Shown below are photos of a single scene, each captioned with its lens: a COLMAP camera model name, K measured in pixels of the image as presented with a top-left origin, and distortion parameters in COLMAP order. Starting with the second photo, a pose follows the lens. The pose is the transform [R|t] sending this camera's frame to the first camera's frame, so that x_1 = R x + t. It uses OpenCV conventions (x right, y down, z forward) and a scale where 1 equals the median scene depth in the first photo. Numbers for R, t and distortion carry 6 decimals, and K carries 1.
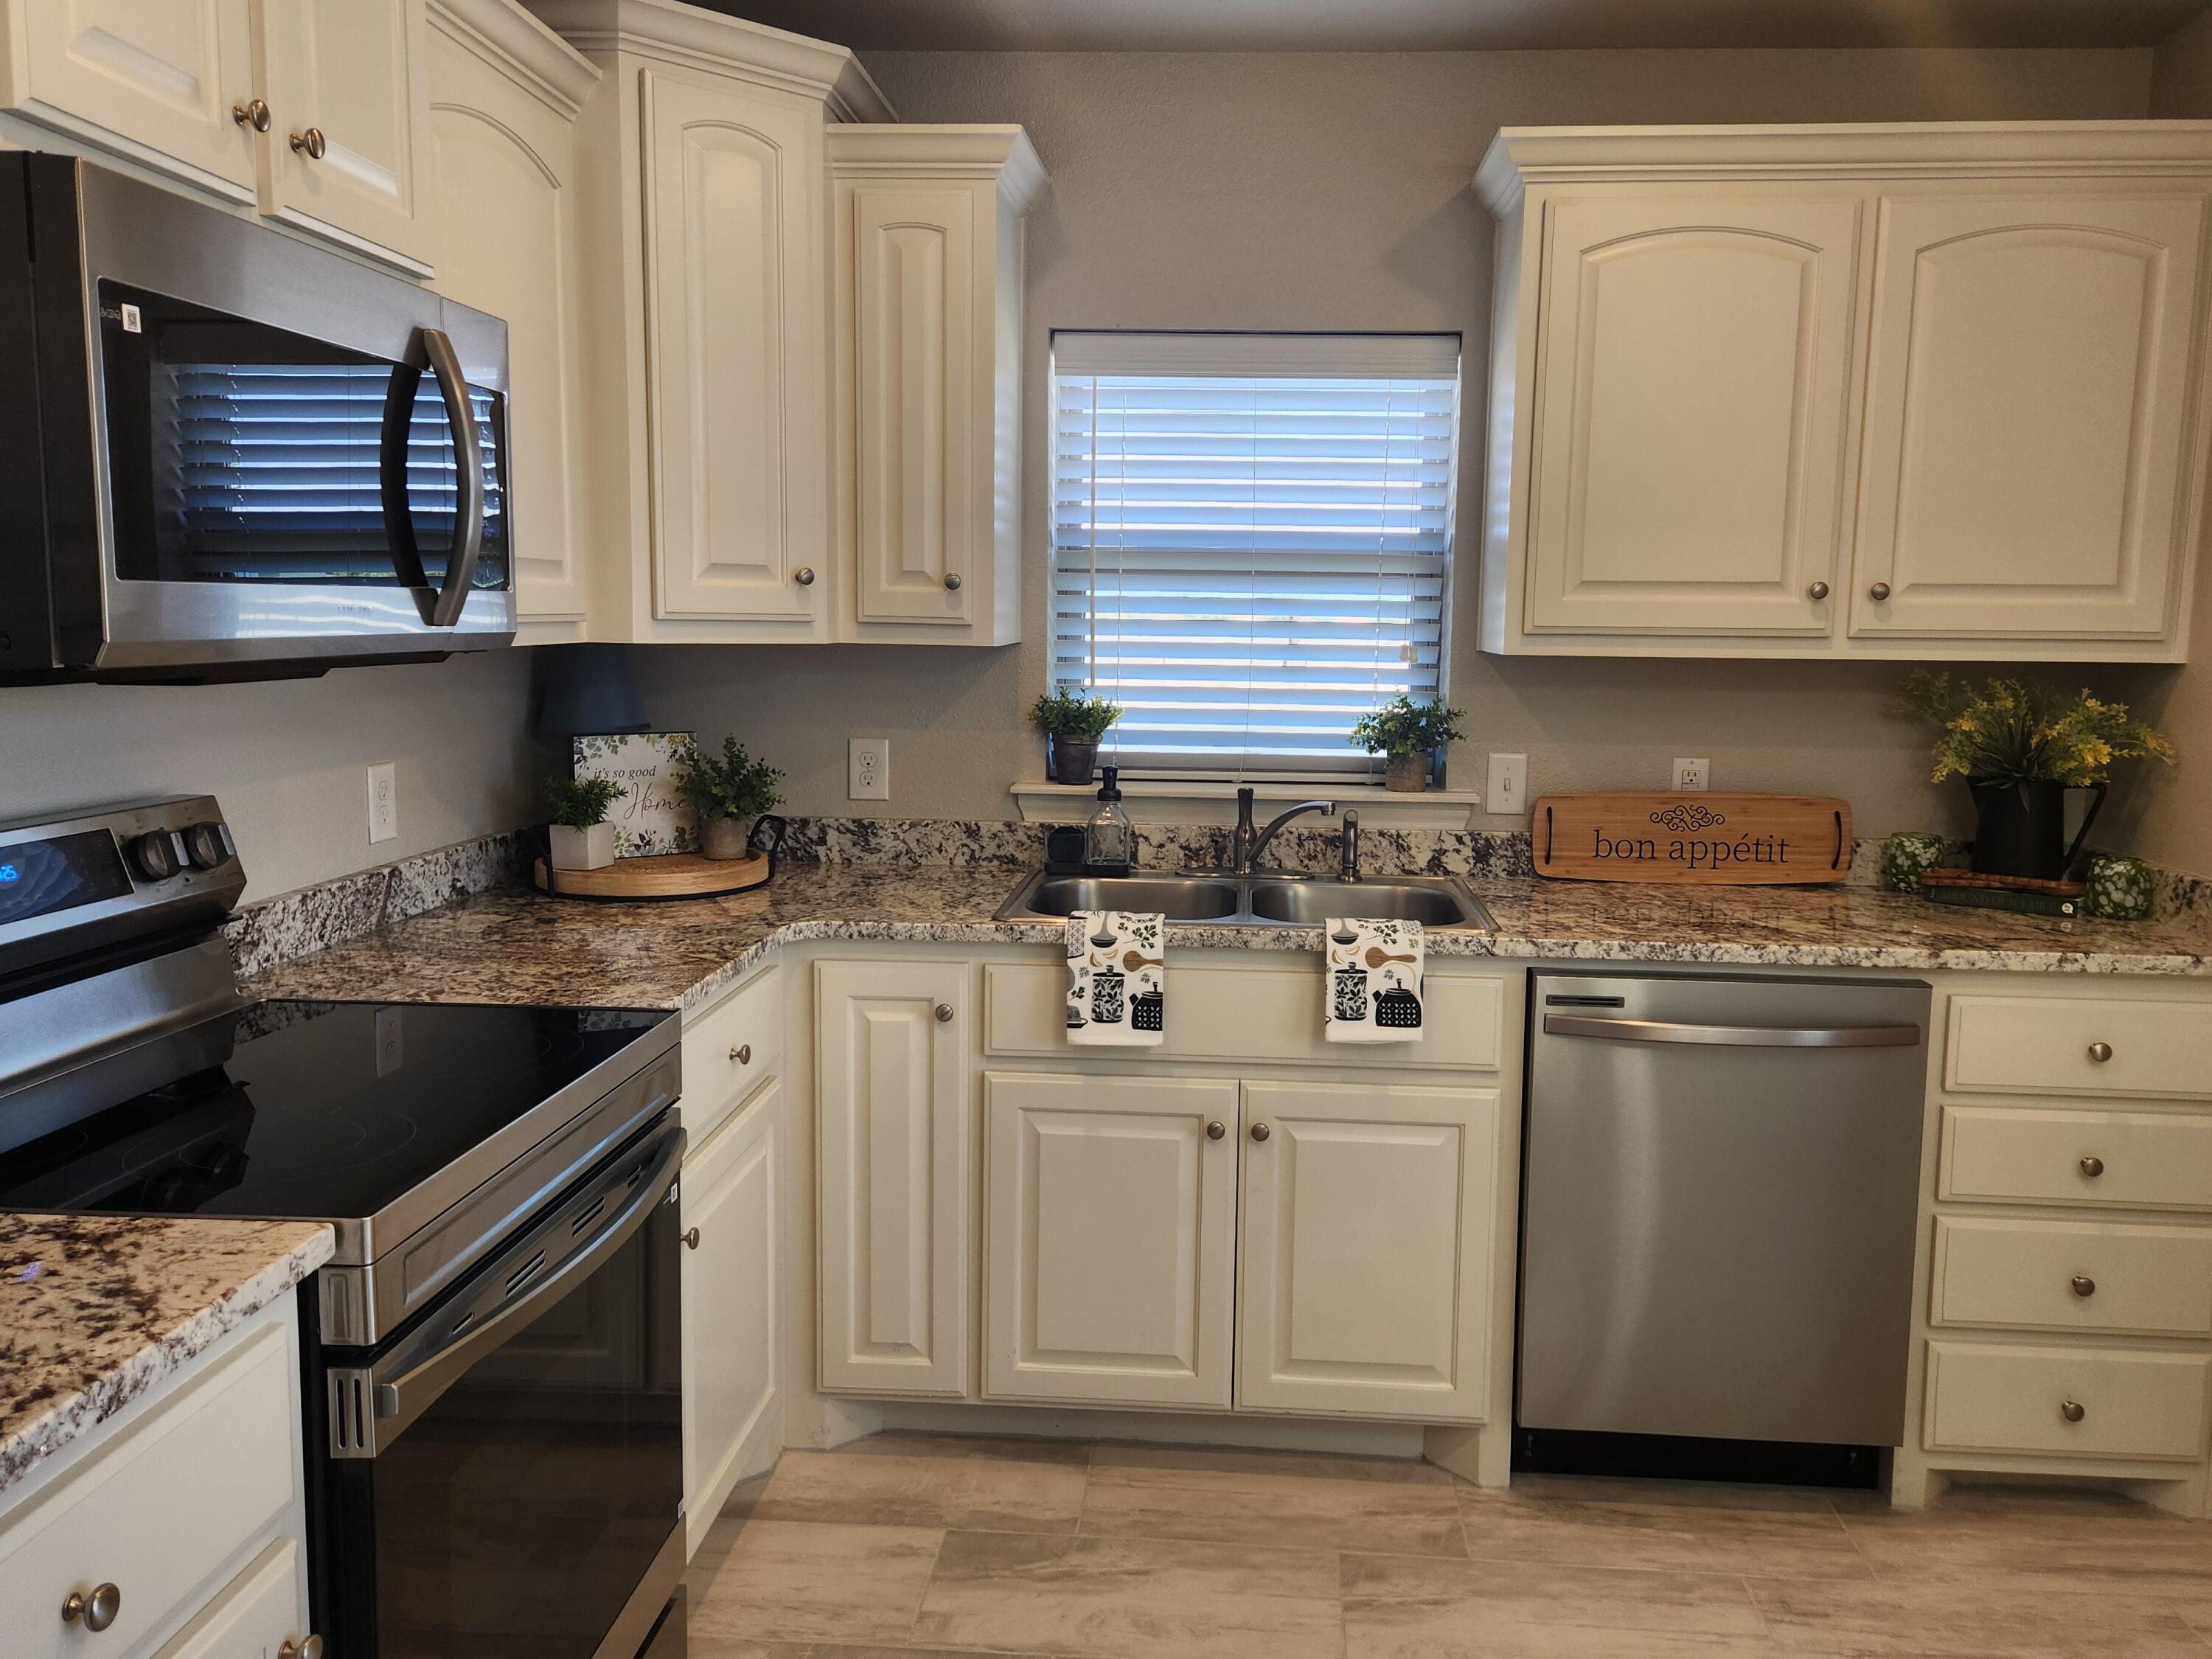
lens RADIAL K [[1670.0, 0, 1110.8], [0, 1670.0, 780.7], [0, 0, 1]] dist [0.089909, -0.085658]
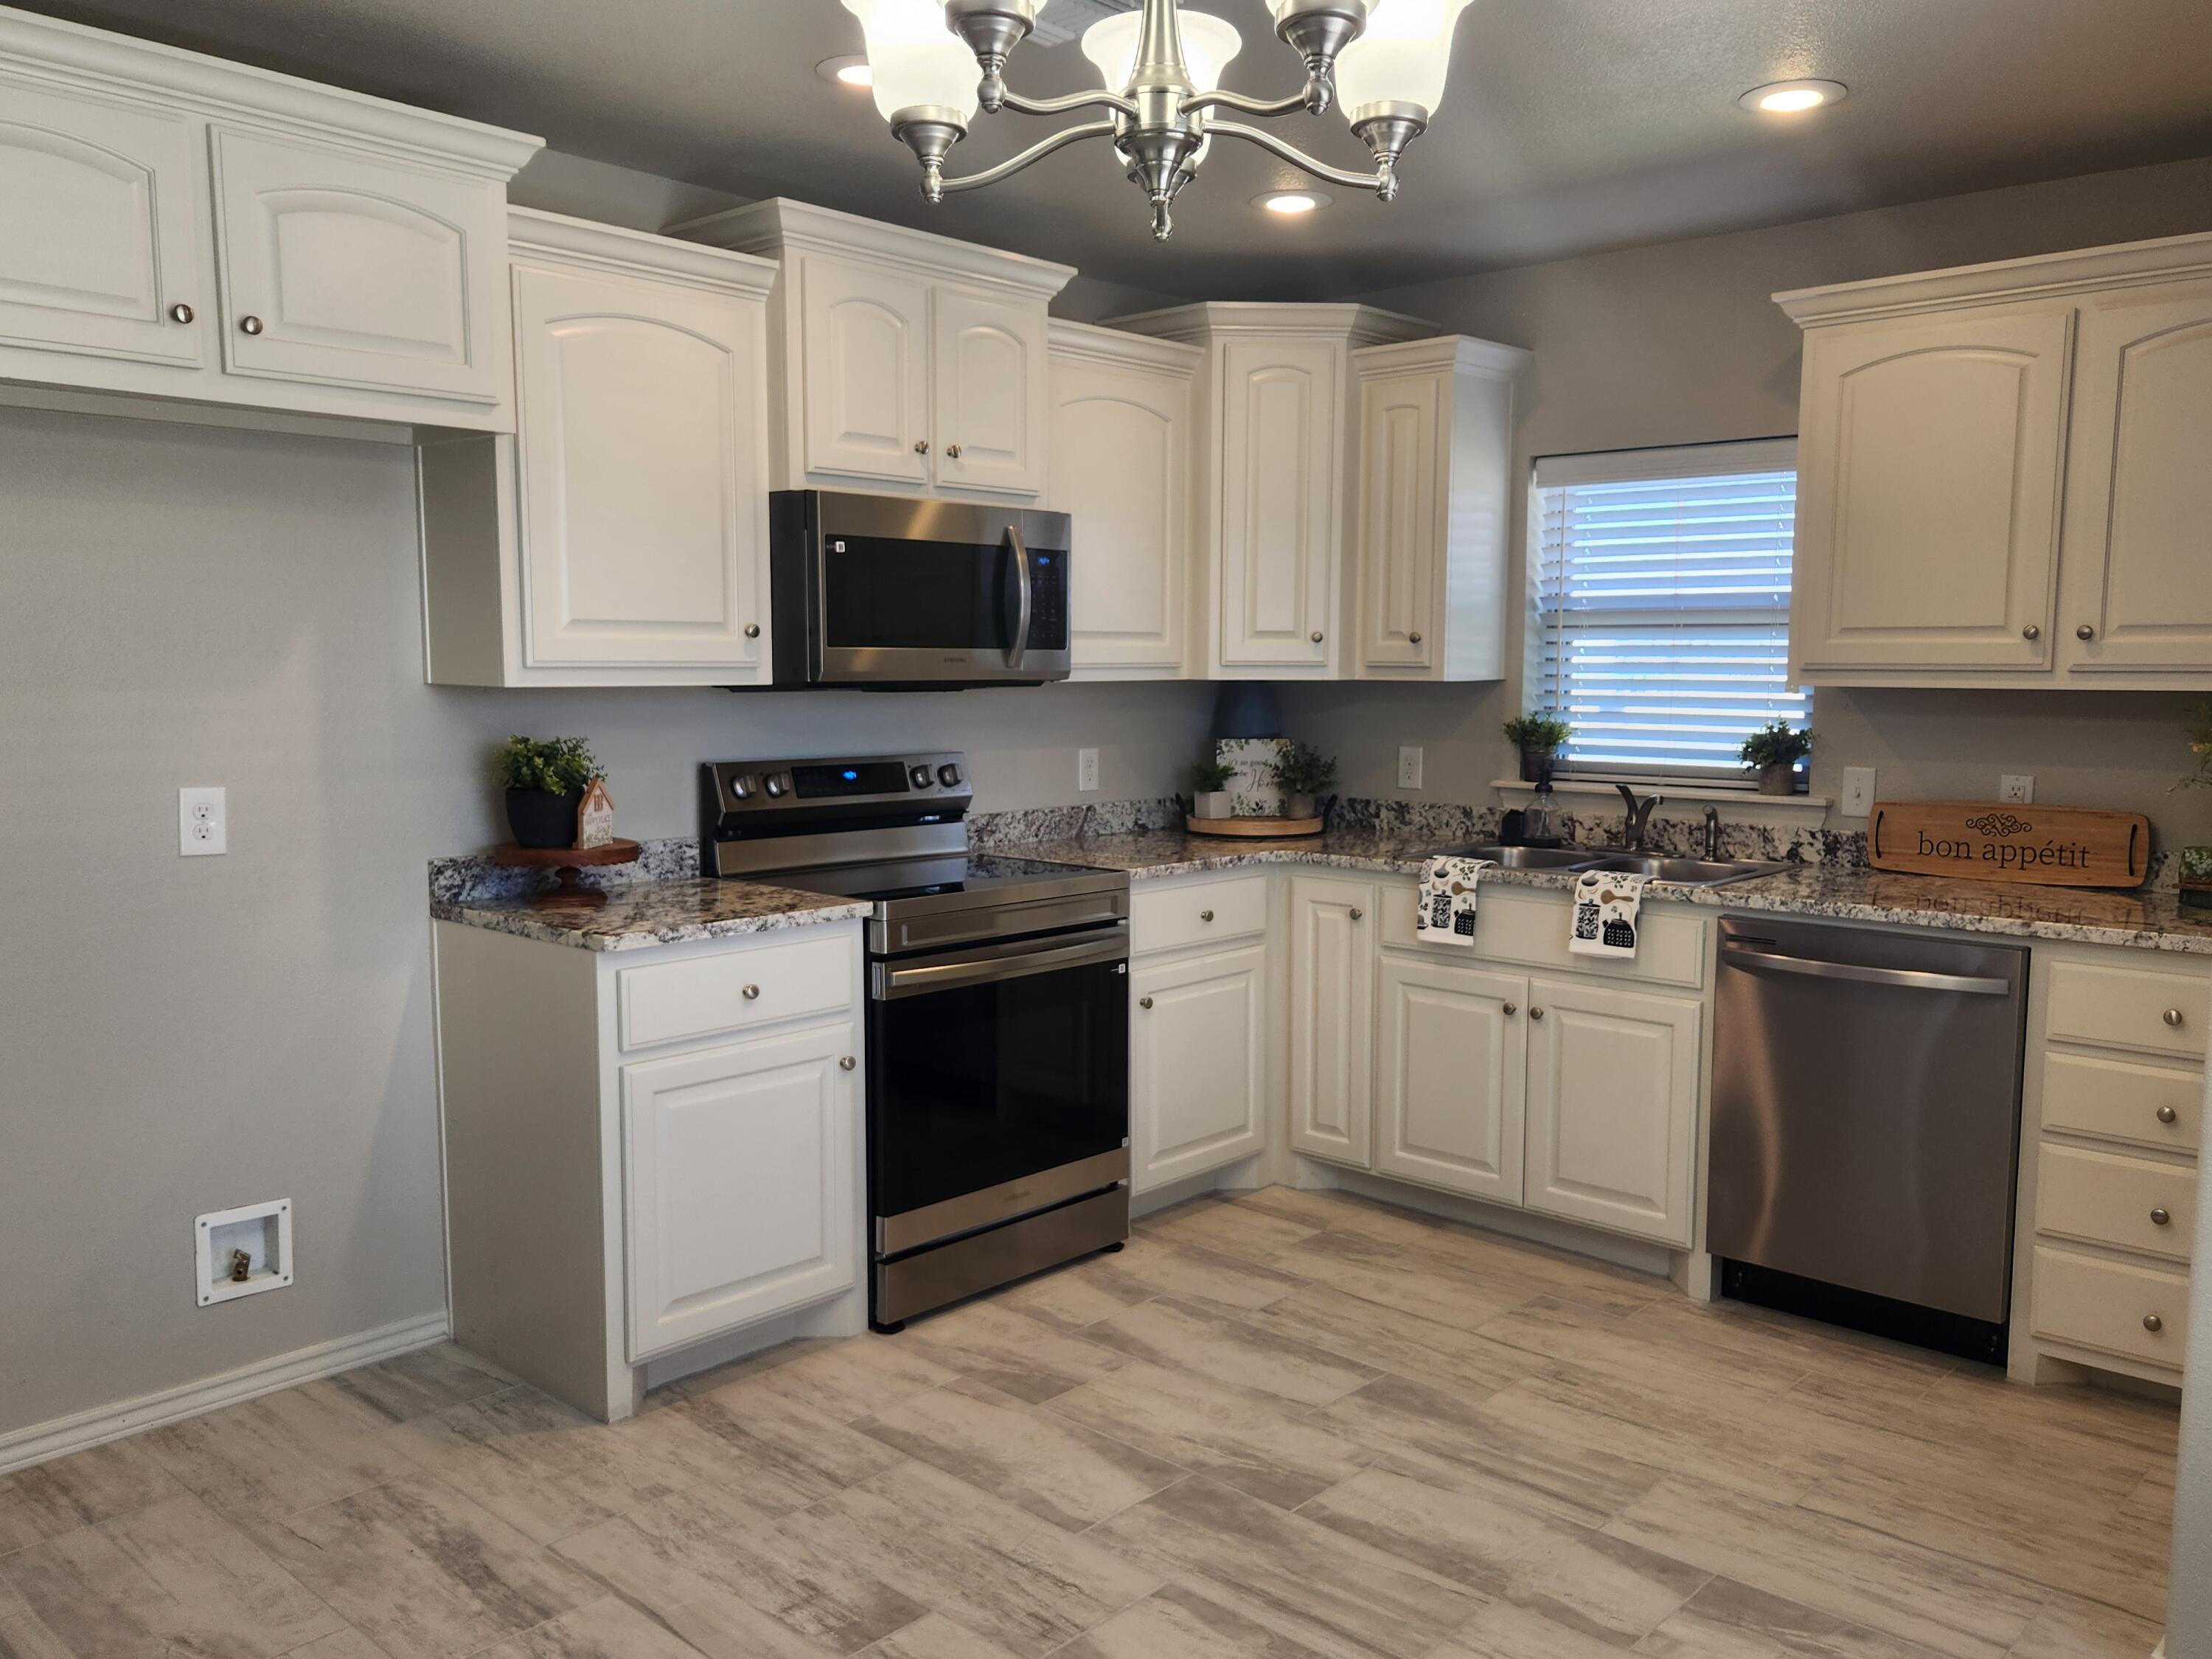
lens RADIAL K [[1670.0, 0, 1110.8], [0, 1670.0, 780.7], [0, 0, 1]] dist [0.089909, -0.085658]
pose [[0.784955, 0.034334, -0.618601, 0.672809], [-0.054839, 0.998395, -0.014174, 0.048062], [0.617121, 0.045049, 0.785577, -0.366149]]
